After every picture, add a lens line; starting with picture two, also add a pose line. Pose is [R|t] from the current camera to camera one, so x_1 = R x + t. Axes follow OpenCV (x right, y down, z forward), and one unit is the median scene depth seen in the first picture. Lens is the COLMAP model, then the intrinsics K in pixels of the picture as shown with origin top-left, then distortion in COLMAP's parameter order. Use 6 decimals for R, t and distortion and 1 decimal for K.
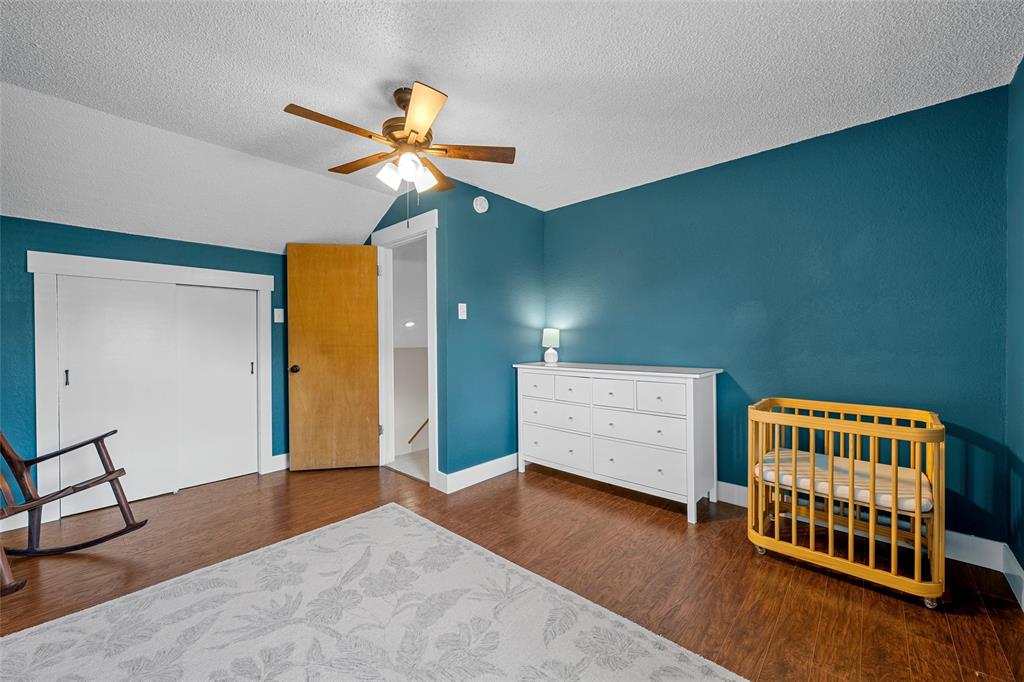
lens RADIAL K [[417.9, 0, 512.7], [0, 417.9, 337.2], [0, 0, 1]] dist [-0.000480, -0.000060]
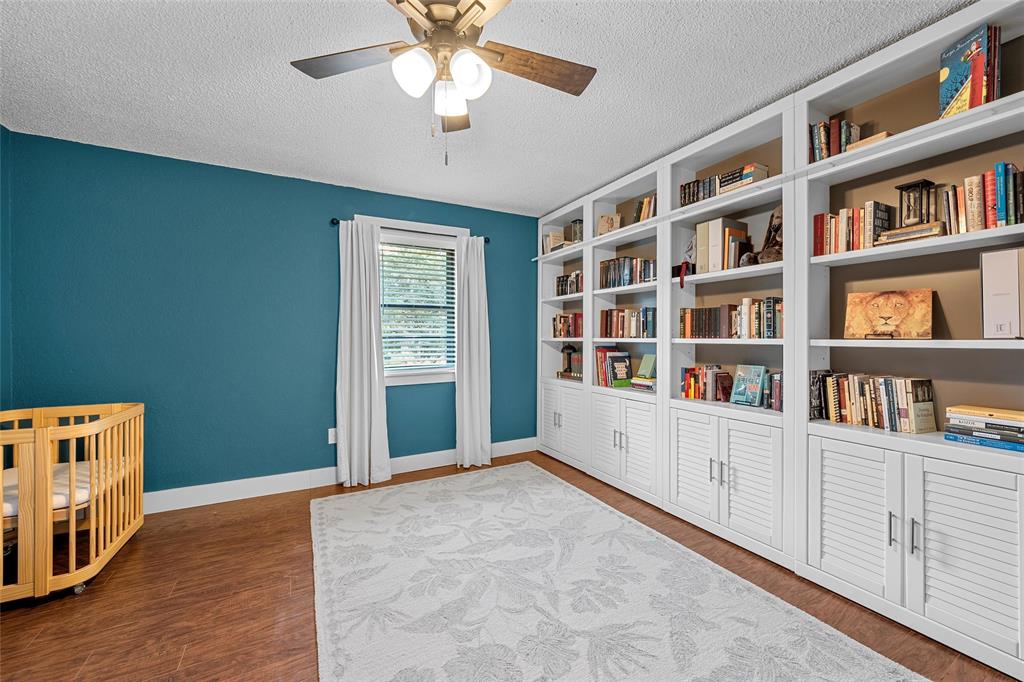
lens RADIAL K [[417.9, 0, 512.7], [0, 417.9, 337.2], [0, 0, 1]] dist [-0.000480, -0.000060]
pose [[-0.944652, 0.007551, 0.327987, -0.686087], [0.007937, 0.999968, -0.000161, 0.001314], [-0.327978, 0.002451, -0.944682, 1.949483]]
